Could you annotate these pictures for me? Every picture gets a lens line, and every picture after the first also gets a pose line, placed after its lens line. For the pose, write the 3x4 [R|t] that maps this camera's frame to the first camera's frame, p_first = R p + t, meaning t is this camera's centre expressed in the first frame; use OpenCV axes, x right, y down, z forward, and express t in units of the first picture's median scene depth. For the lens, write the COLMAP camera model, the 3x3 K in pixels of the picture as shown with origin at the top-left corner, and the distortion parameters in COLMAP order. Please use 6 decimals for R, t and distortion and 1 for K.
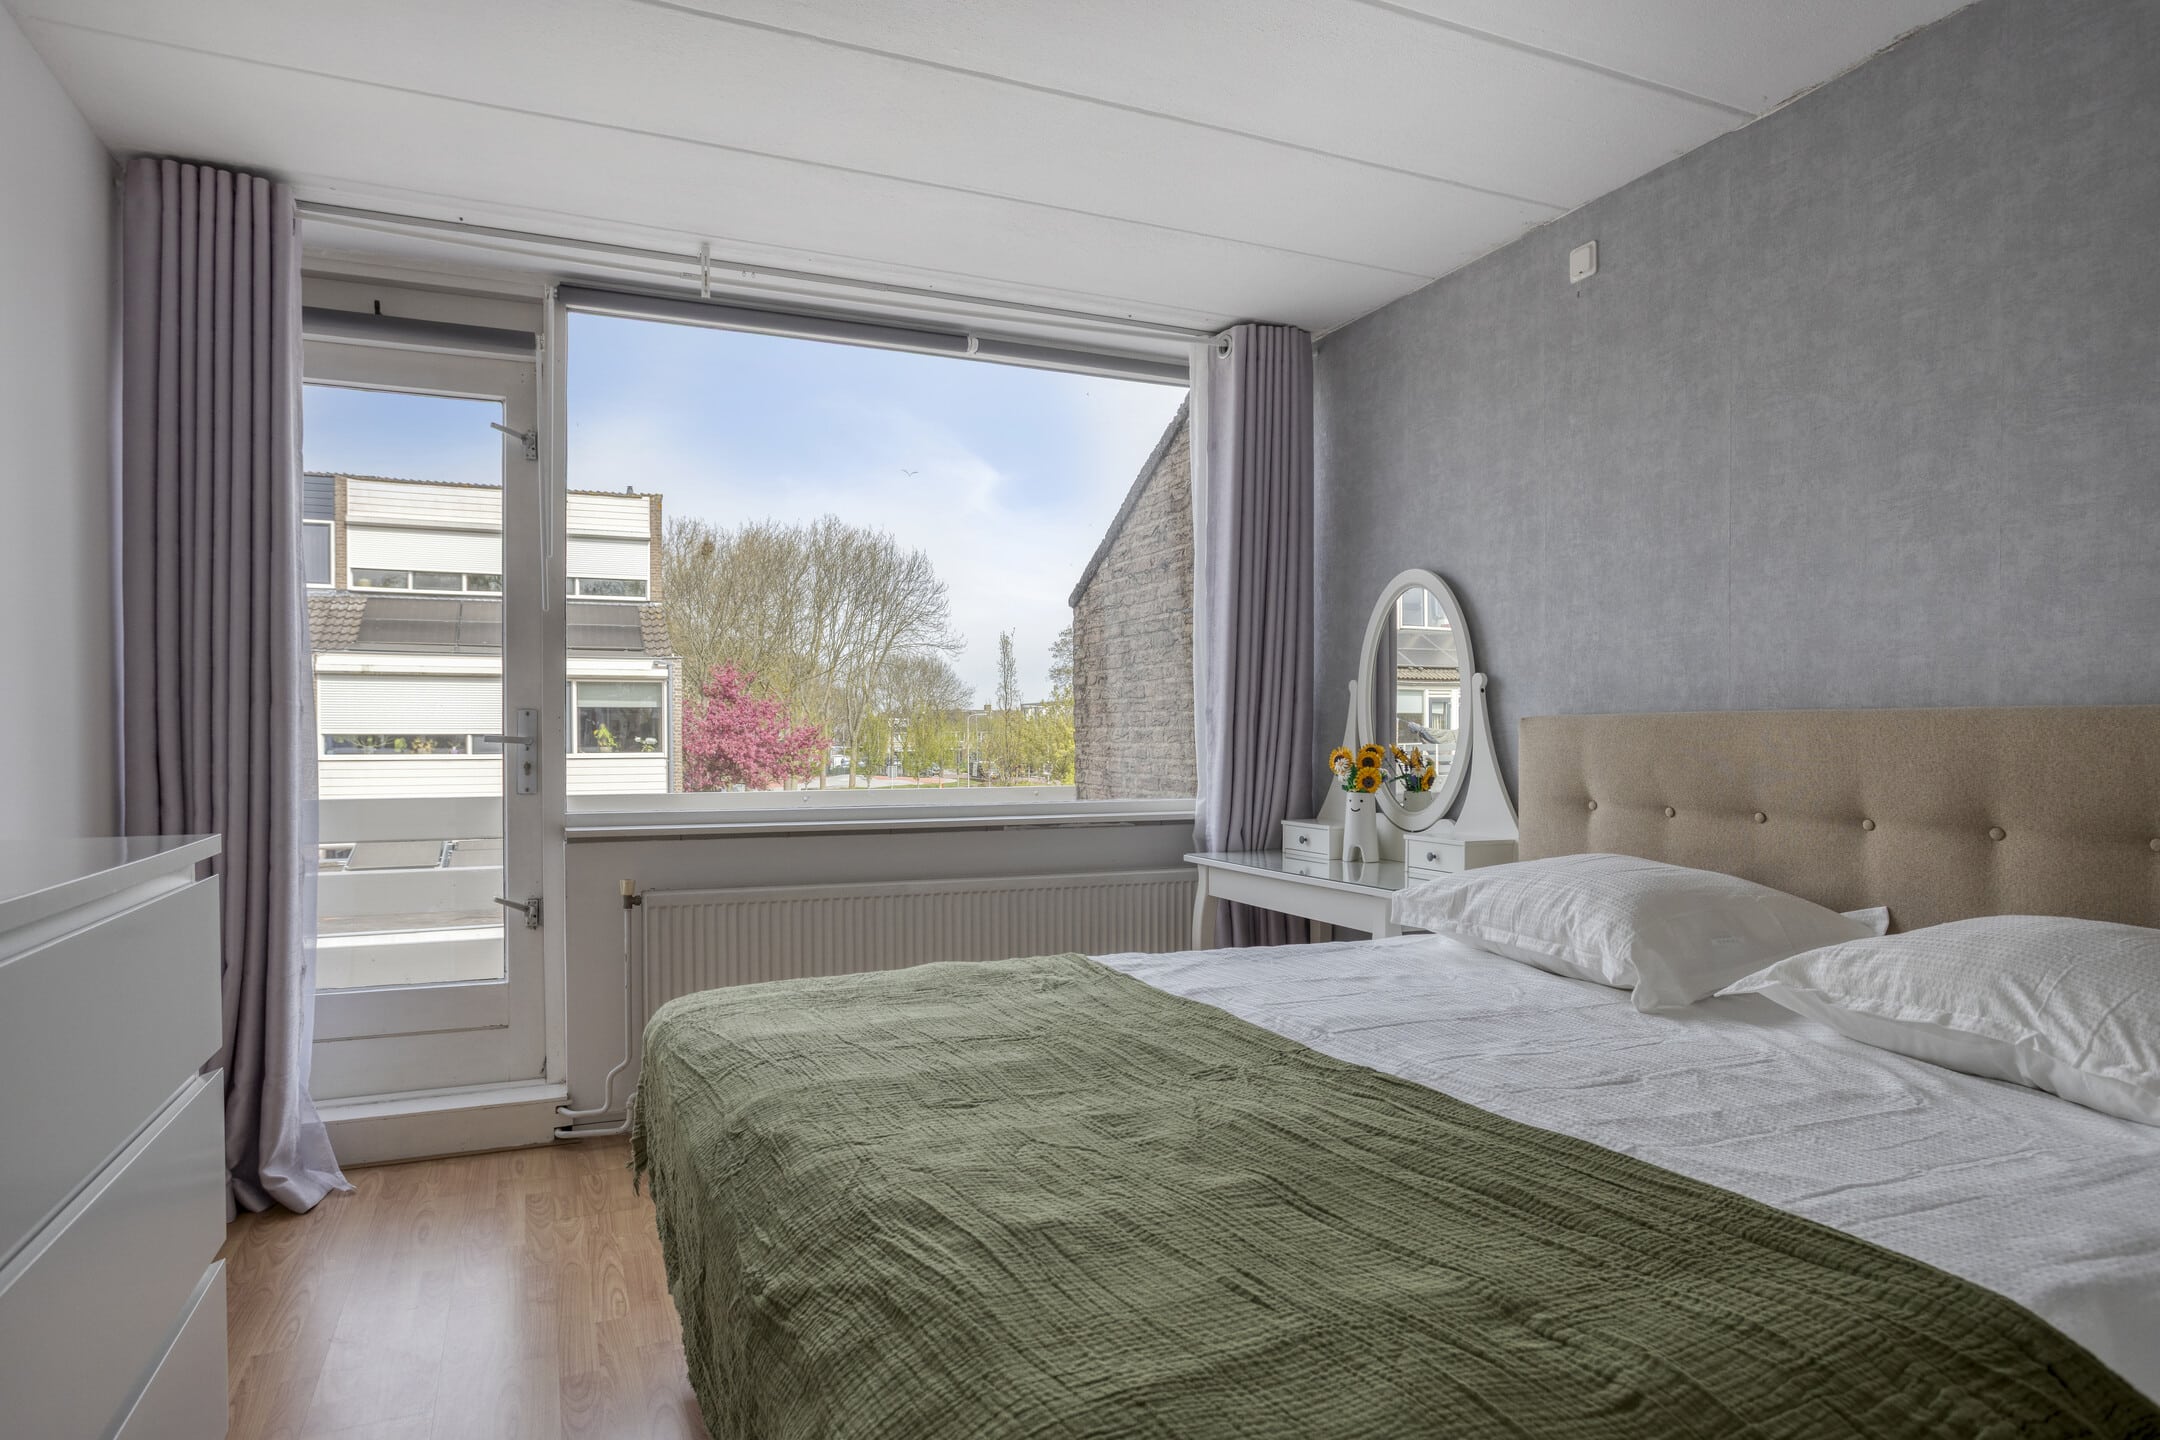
lens RADIAL K [[1238.4, 0, 1083.2], [0, 1238.4, 748.3], [0, 0, 1]] dist [-0.046946, 0.039239]
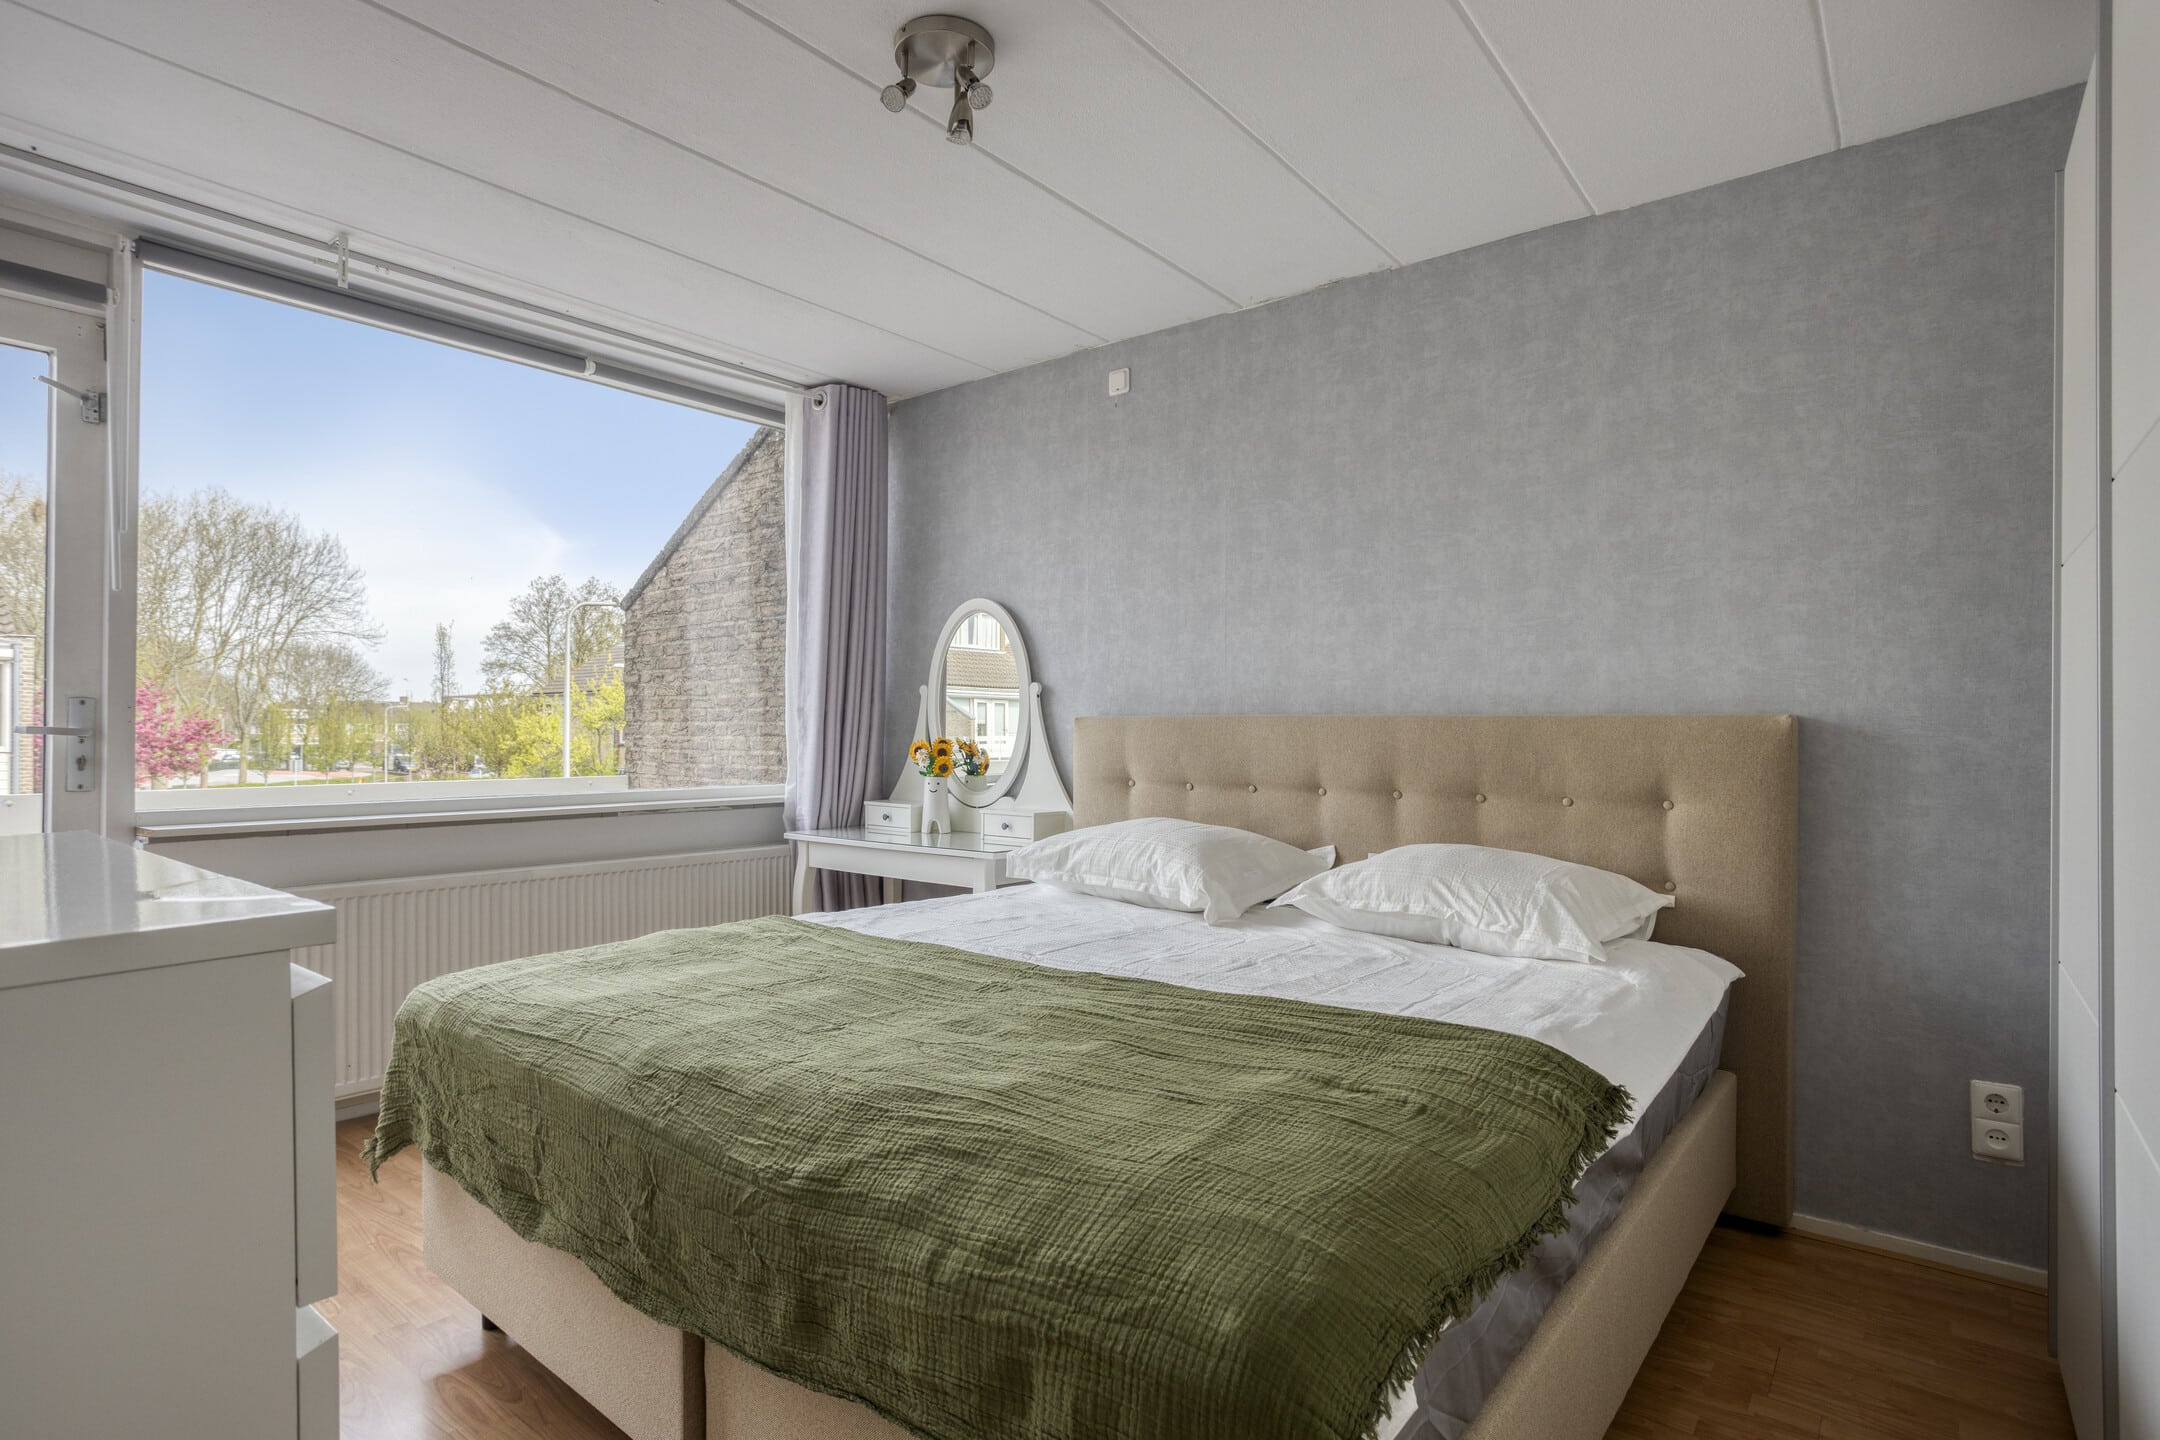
lens RADIAL K [[1102.9, 0, 1080.0], [0, 1102.9, 720.0], [0, 0, 1]] dist [-0.074406, 0.050967]
pose [[0.884018, 0.008649, 0.467373, -0.199561], [0.000385, 0.999815, -0.019231, 0.000279], [-0.467453, 0.017181, 0.883851, -0.046199]]
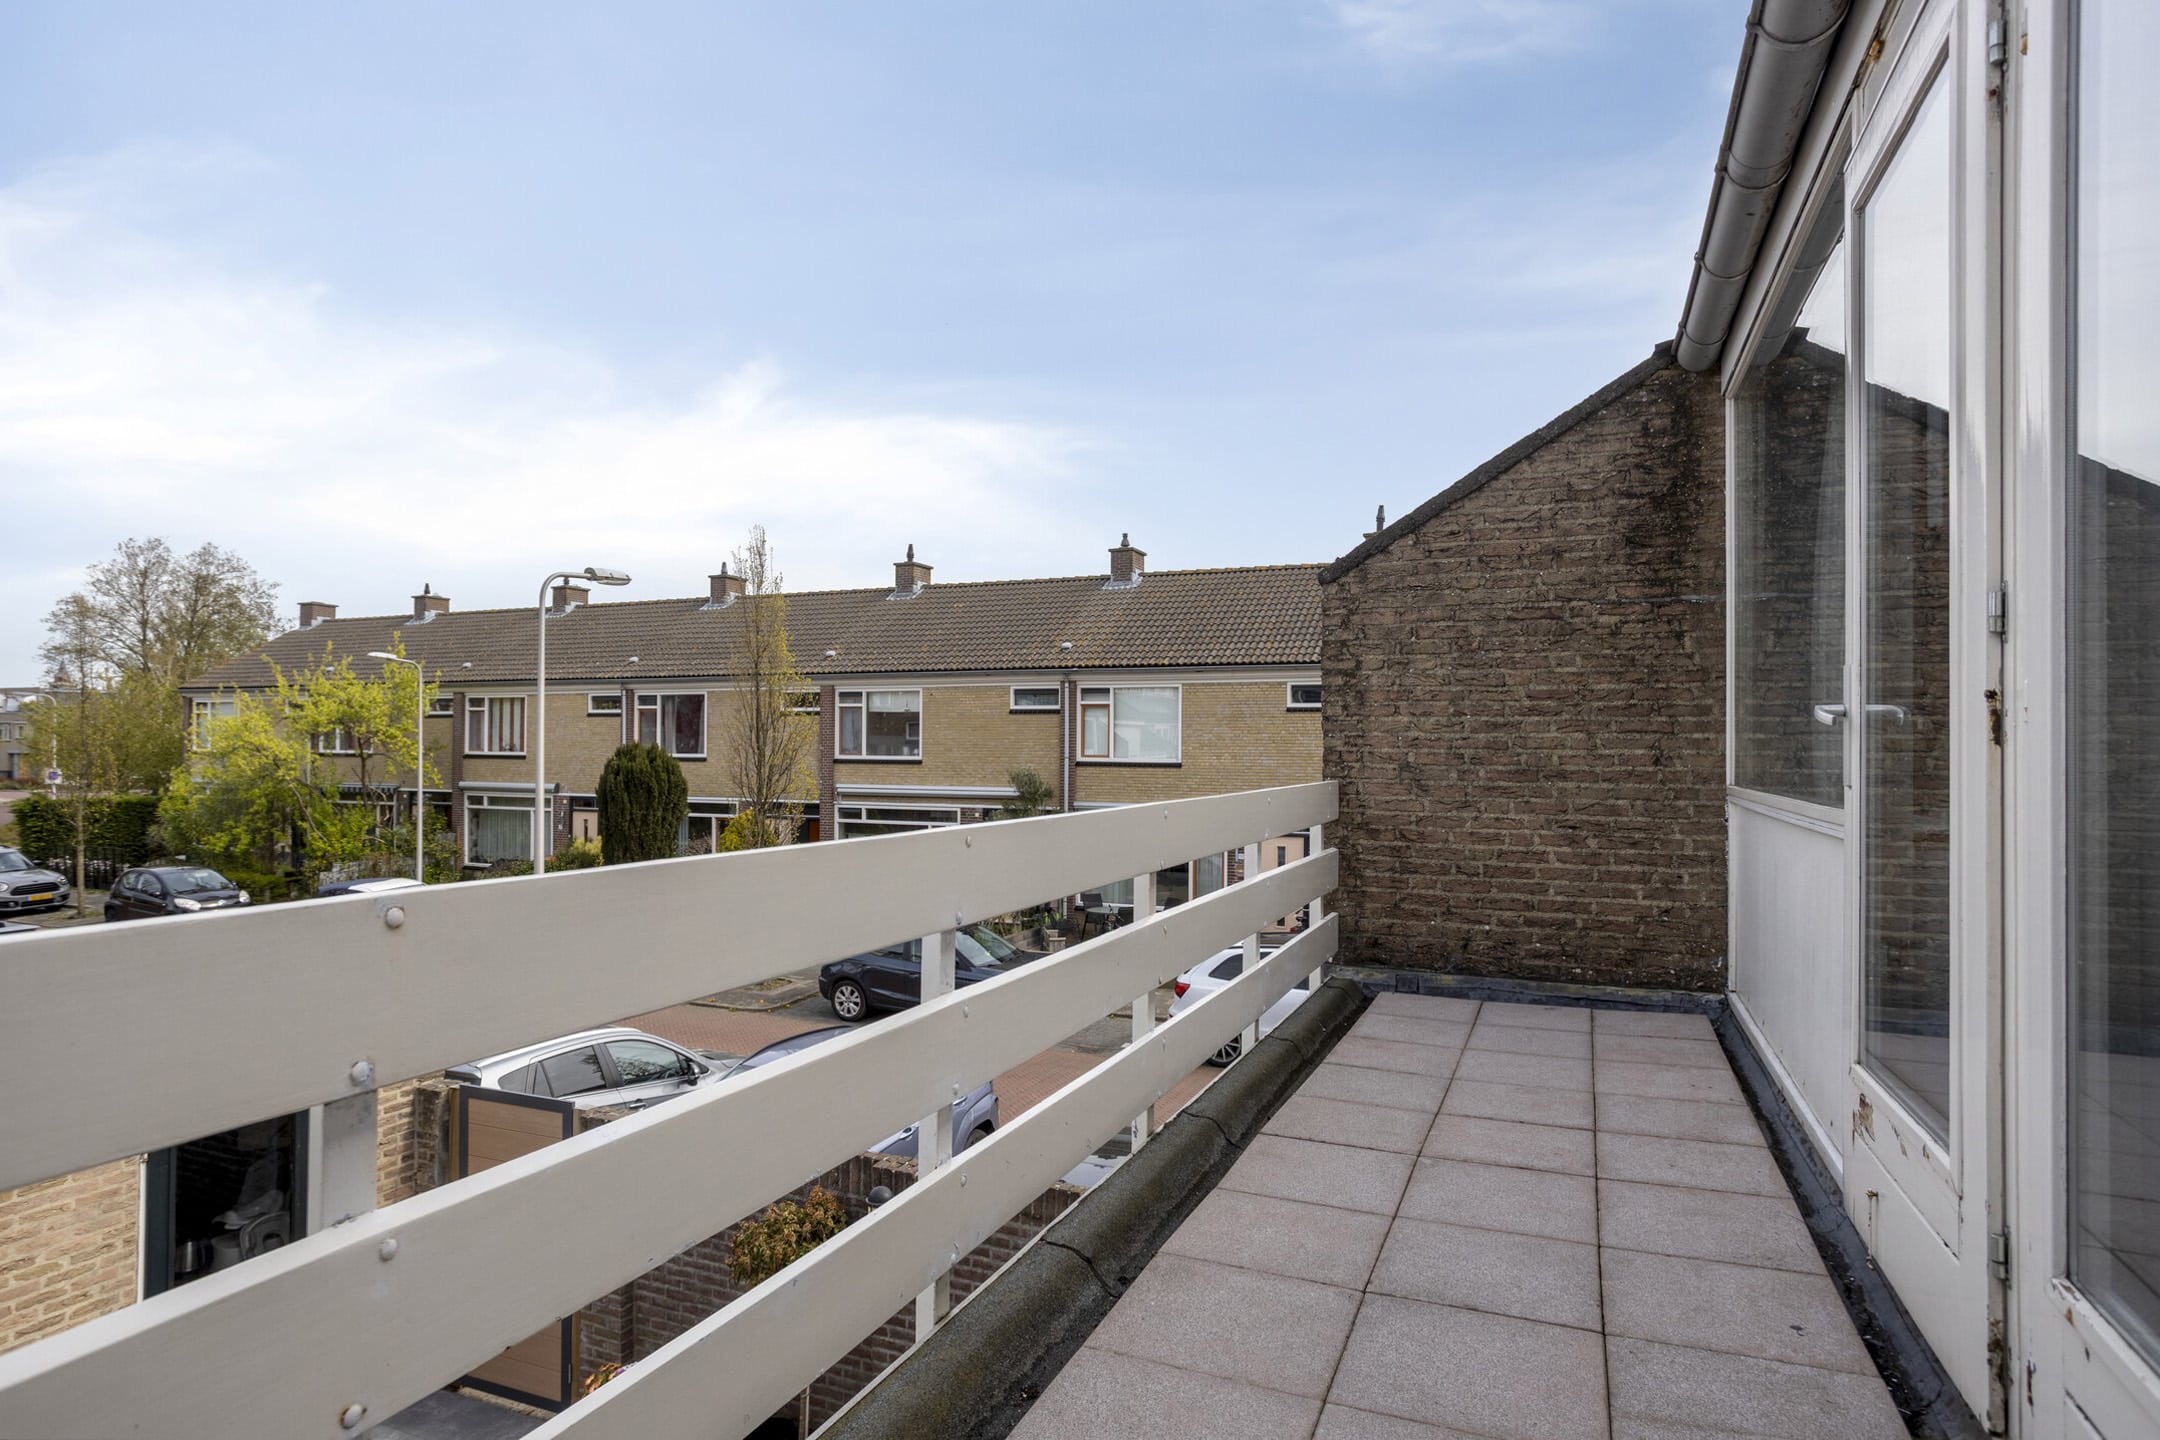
lens RADIAL K [[1184.6, 0, 1080.0], [0, 1184.6, 720.0], [0, 0, 1]] dist [-0.043354, 0.032075]
pose [[0.725034, 0.021704, 0.688371, -1.448104], [-0.002413, 0.999577, -0.028975, 0.022553], [-0.688709, 0.019347, 0.724780, 0.996130]]
